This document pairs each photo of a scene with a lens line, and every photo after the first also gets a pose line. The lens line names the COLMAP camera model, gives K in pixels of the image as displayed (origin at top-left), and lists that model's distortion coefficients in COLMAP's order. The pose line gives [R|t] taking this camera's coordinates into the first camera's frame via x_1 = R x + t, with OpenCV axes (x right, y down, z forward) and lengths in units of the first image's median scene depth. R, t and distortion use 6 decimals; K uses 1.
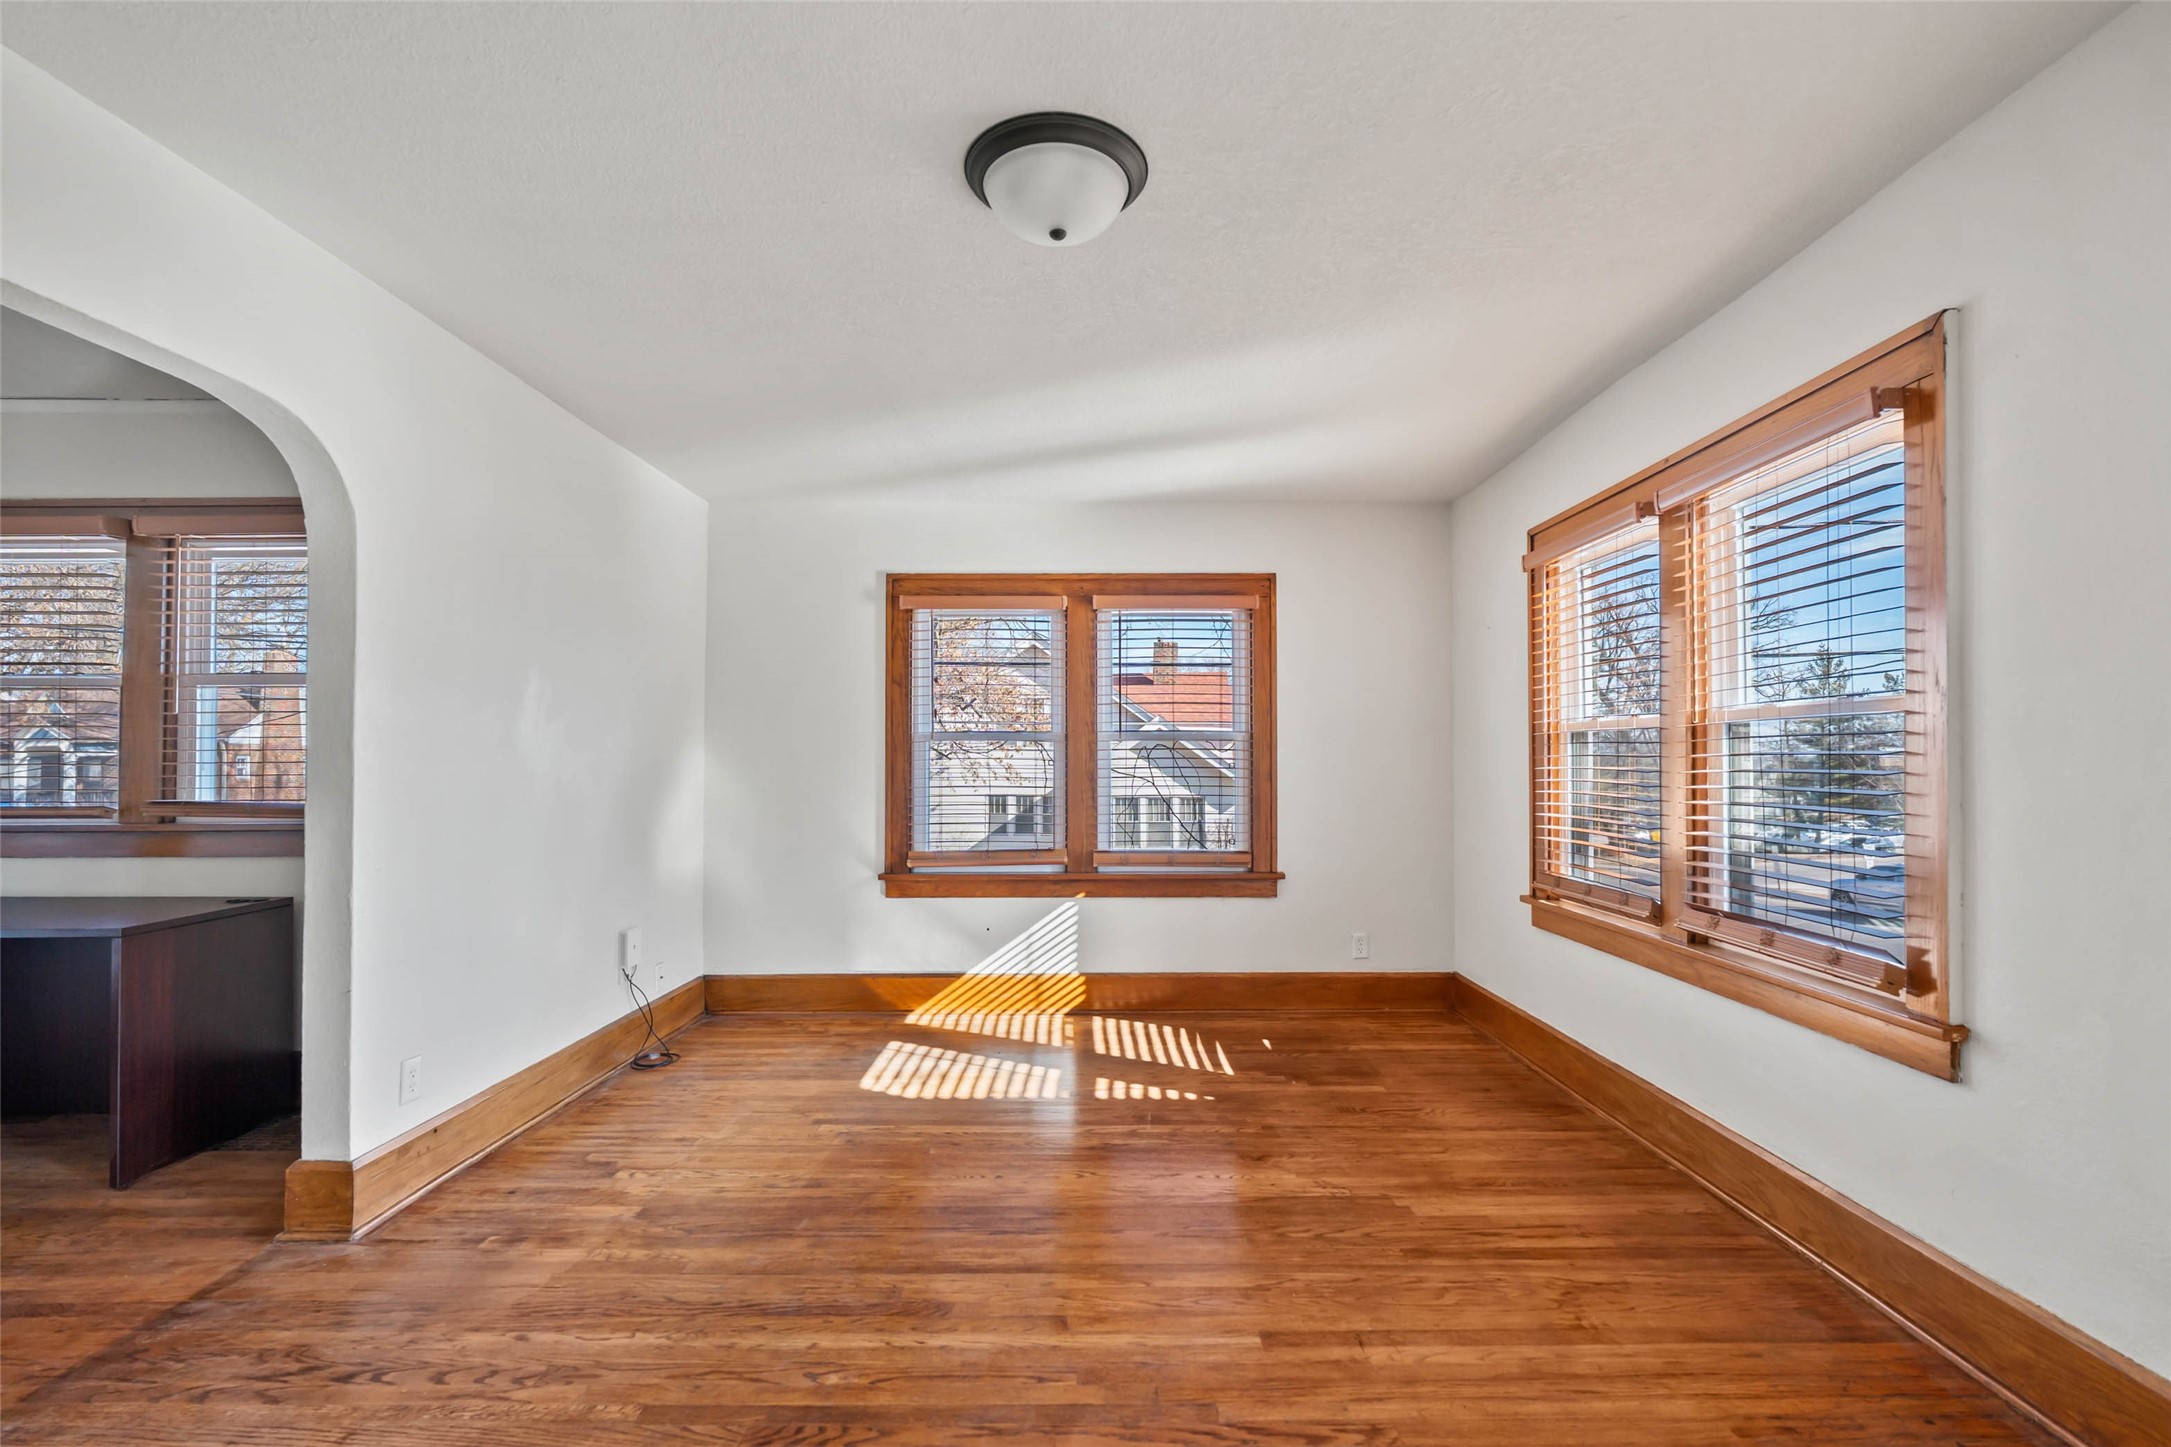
lens RADIAL K [[956.8, 0, 1097.4], [0, 956.8, 747.4], [0, 0, 1]] dist [-0.009804, 0.002624]
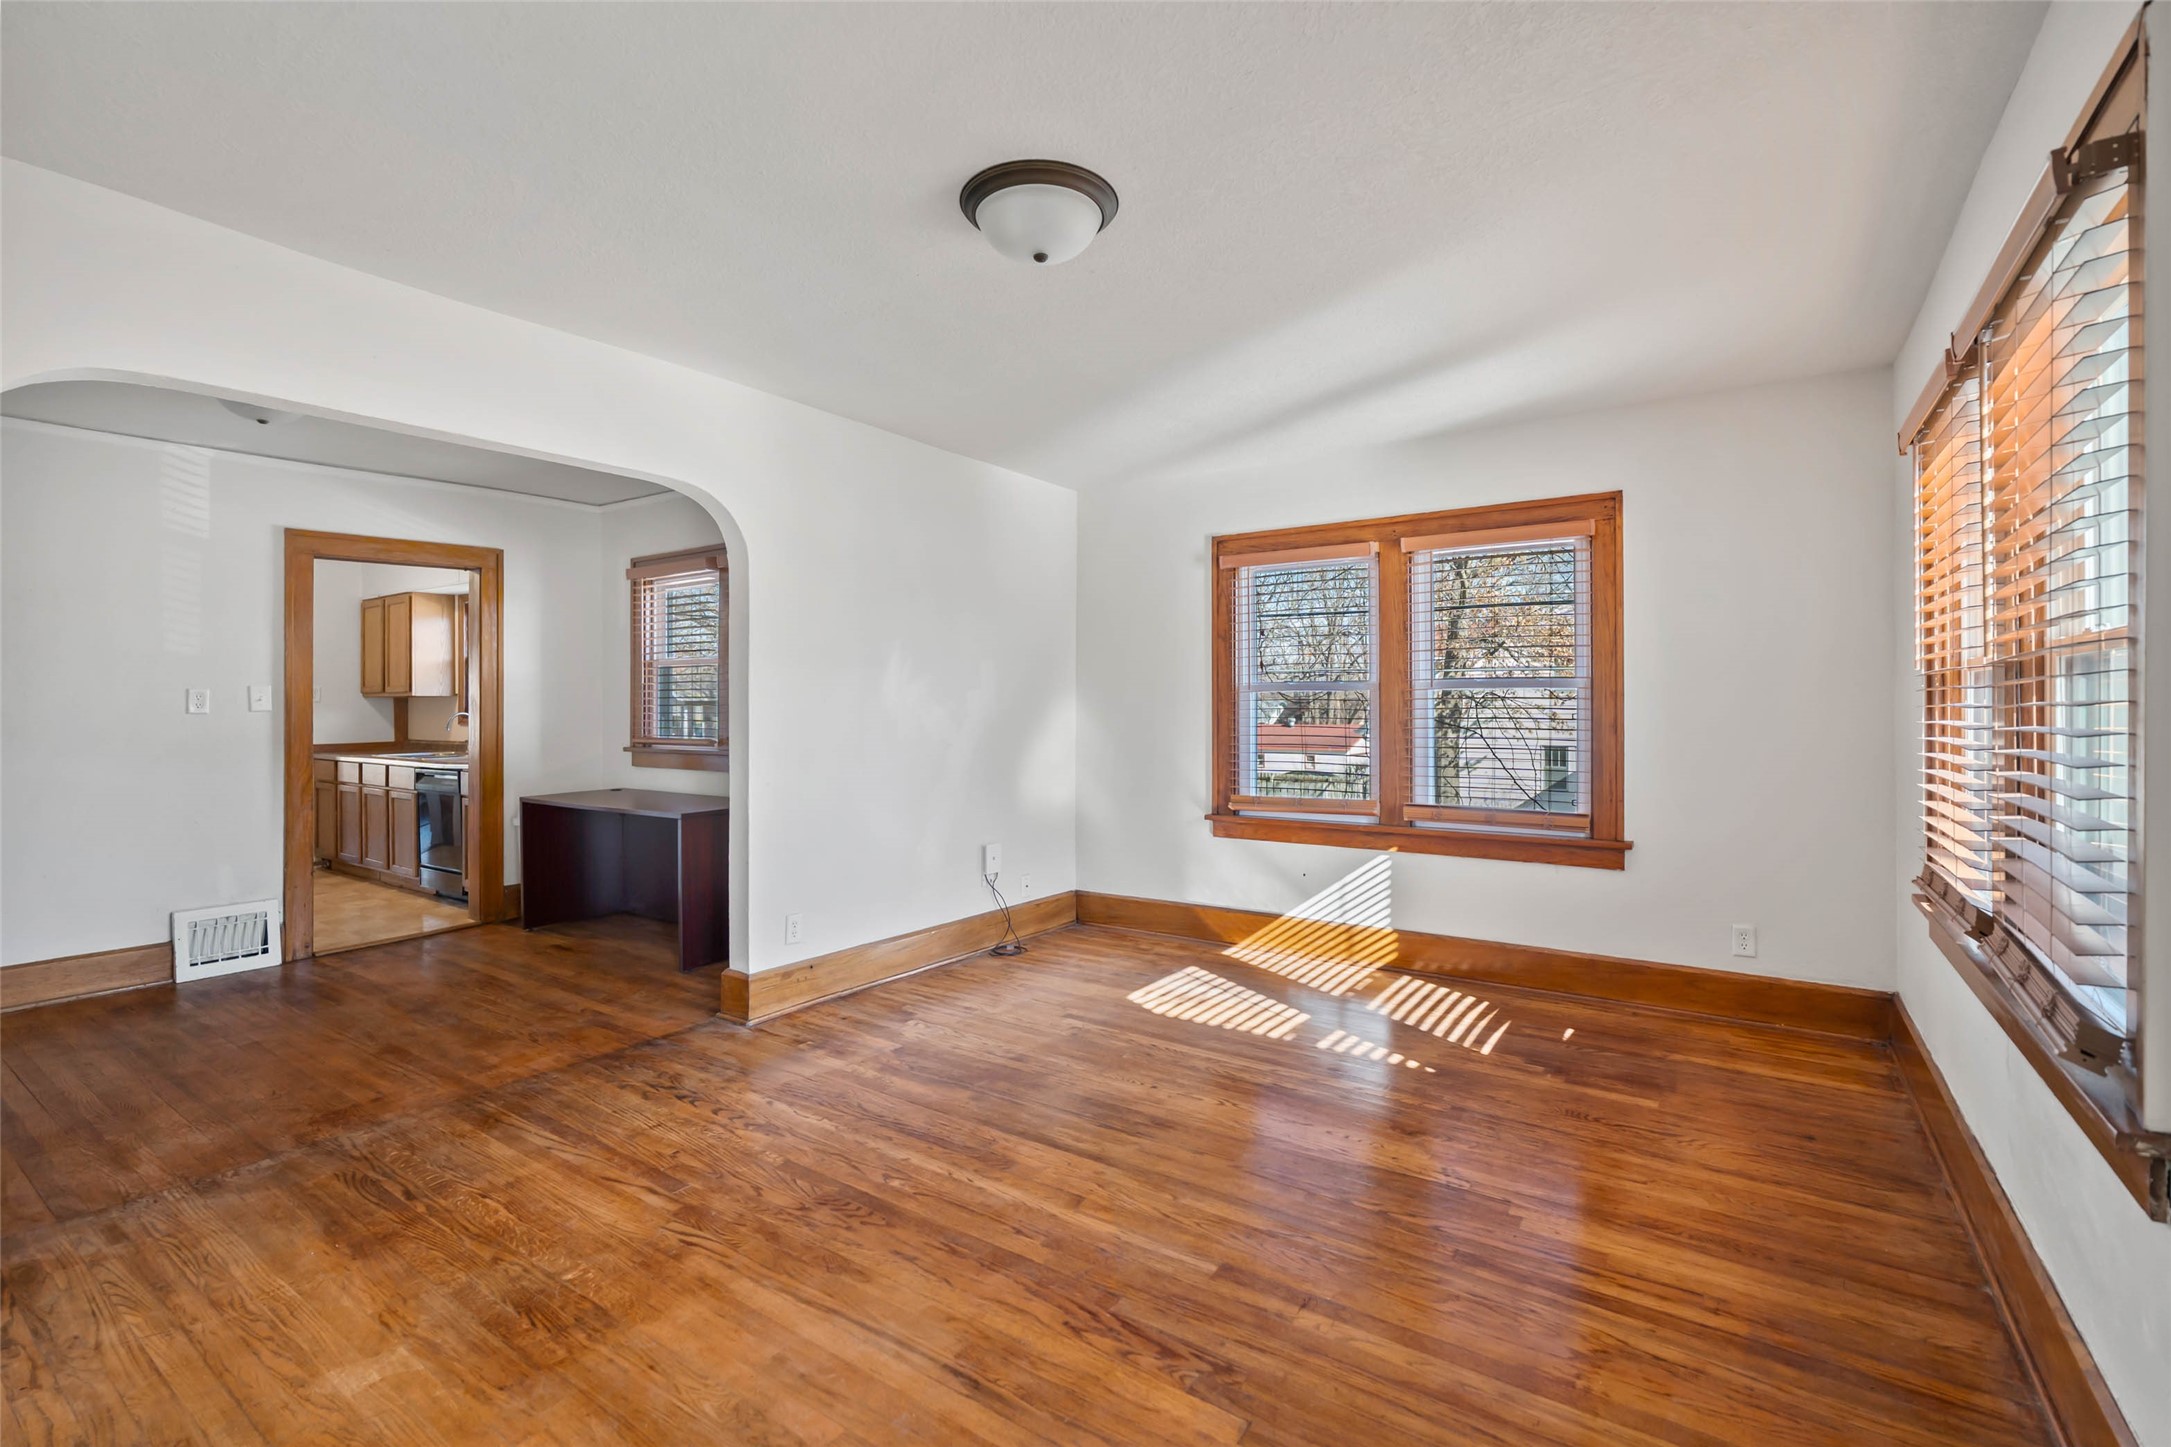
lens RADIAL K [[956.8, 0, 1090.9], [0, 956.8, 706.4], [0, 0, 1]] dist [-0.009804, 0.002624]
pose [[0.822161, -0.002033, -0.569251, 0.389845], [0.008667, 0.999922, 0.008946, -0.001526], [0.569189, -0.012289, 0.822115, 0.044801]]
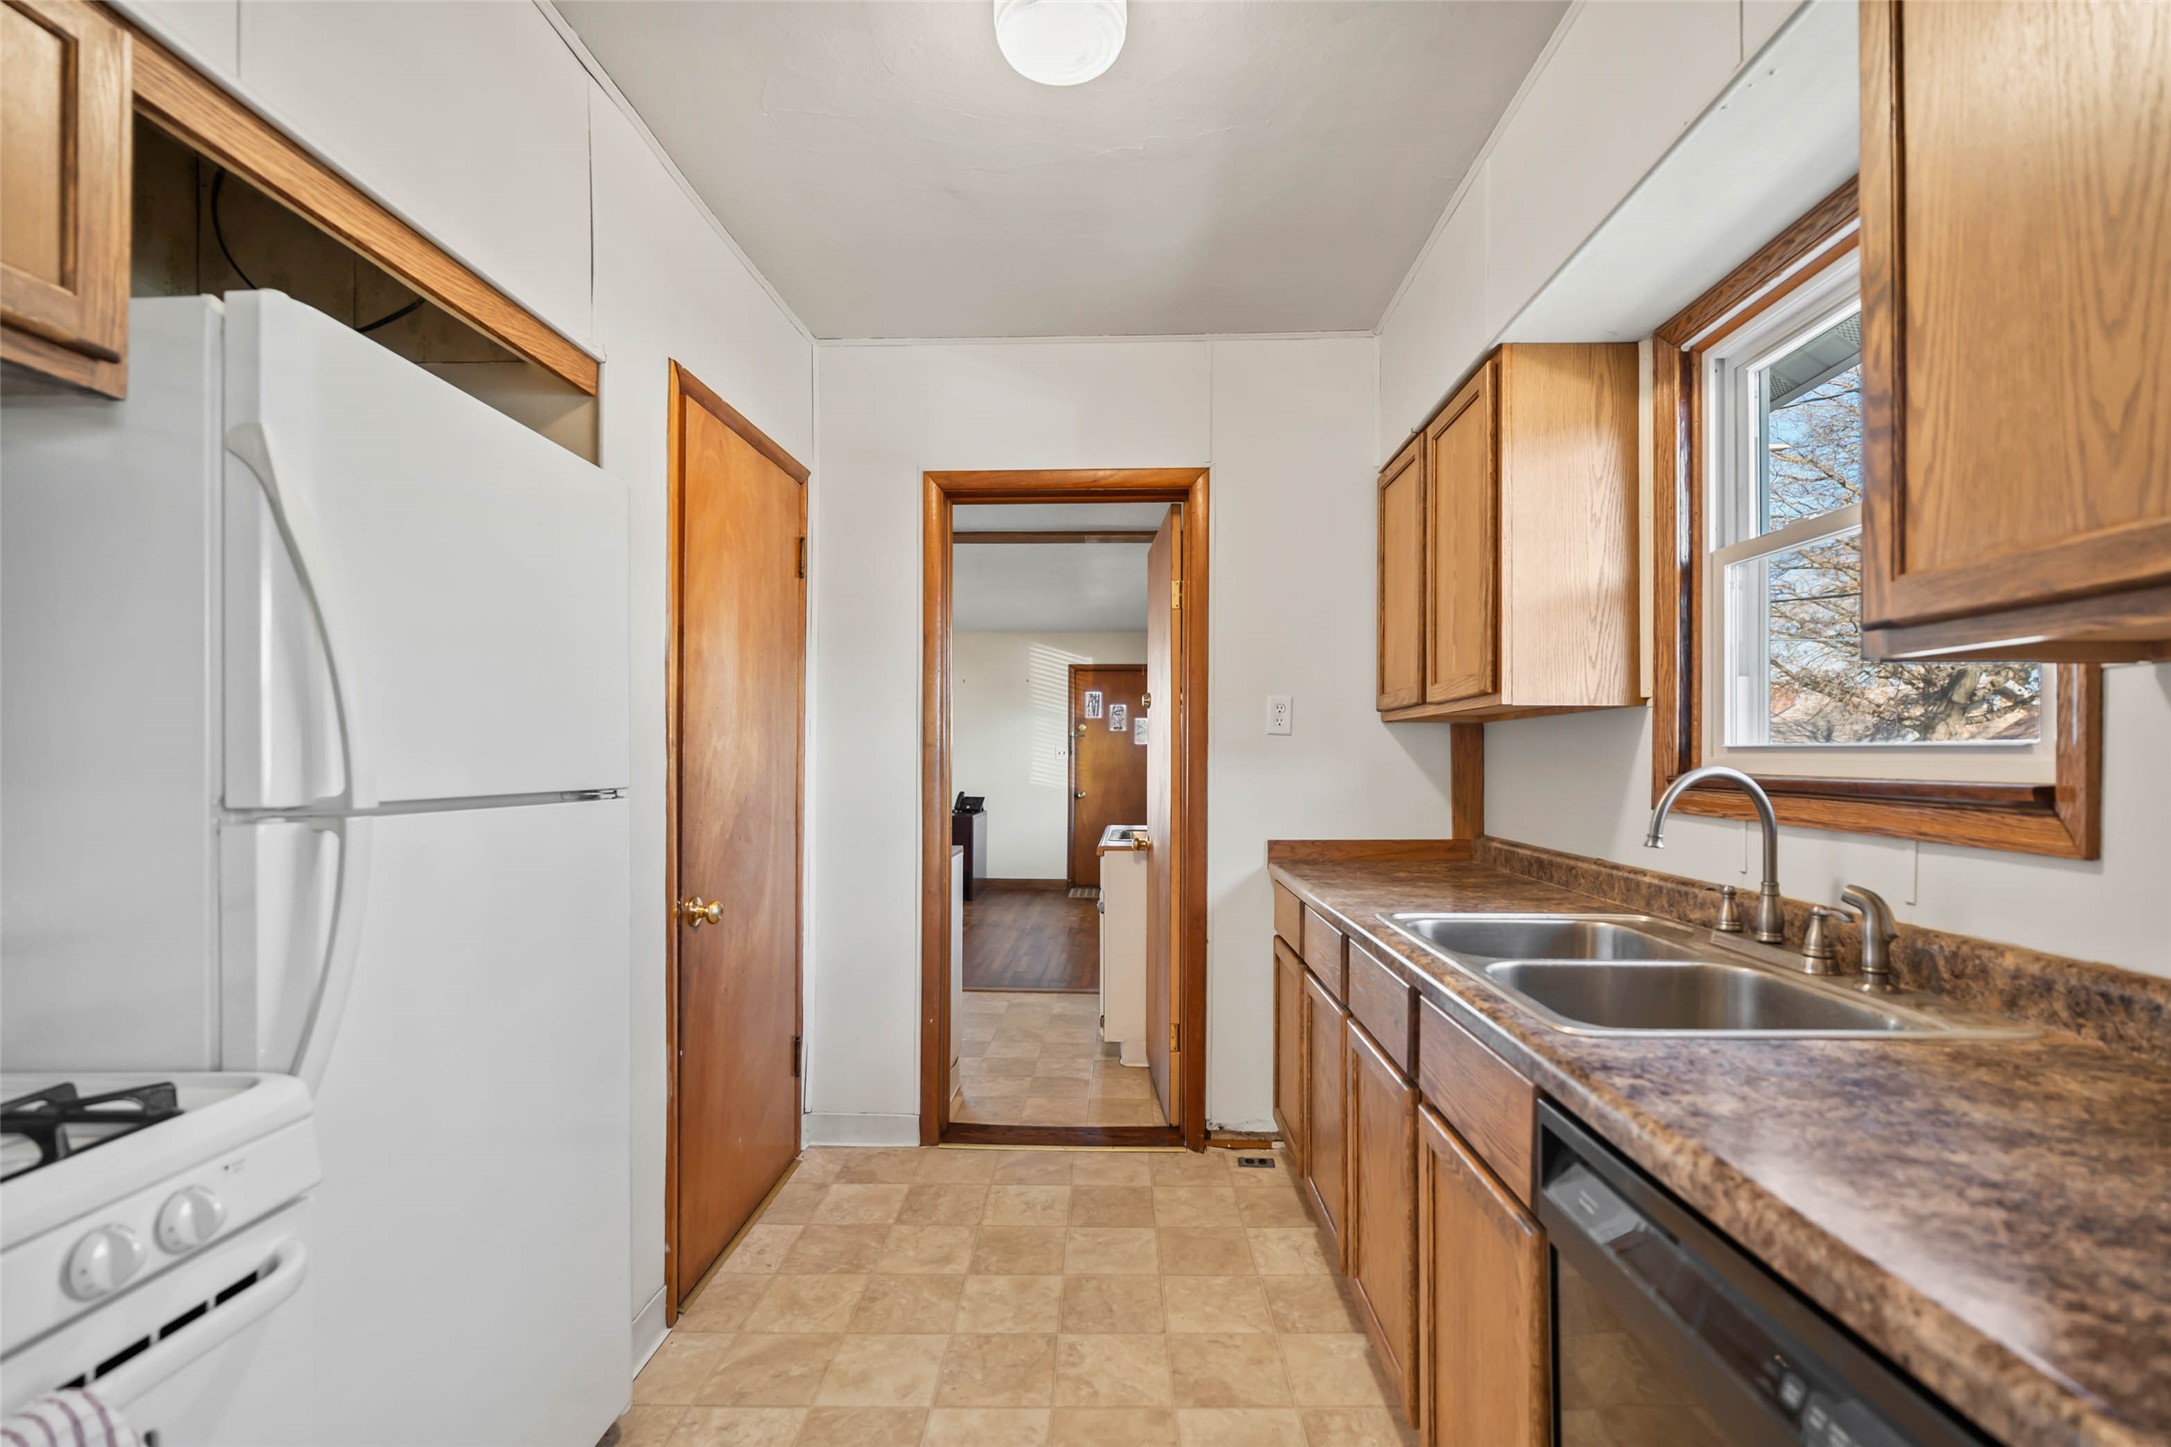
lens RADIAL K [[956.8, 0, 1078.7], [0, 956.8, 755.9], [0, 0, 1]] dist [-0.009804, 0.002624]
pose [[-0.047463, -0.000354, -0.998873, -1.424265], [0.006323, 0.999980, -0.000654, 0.011695], [0.998853, -0.006347, -0.047460, 0.682315]]
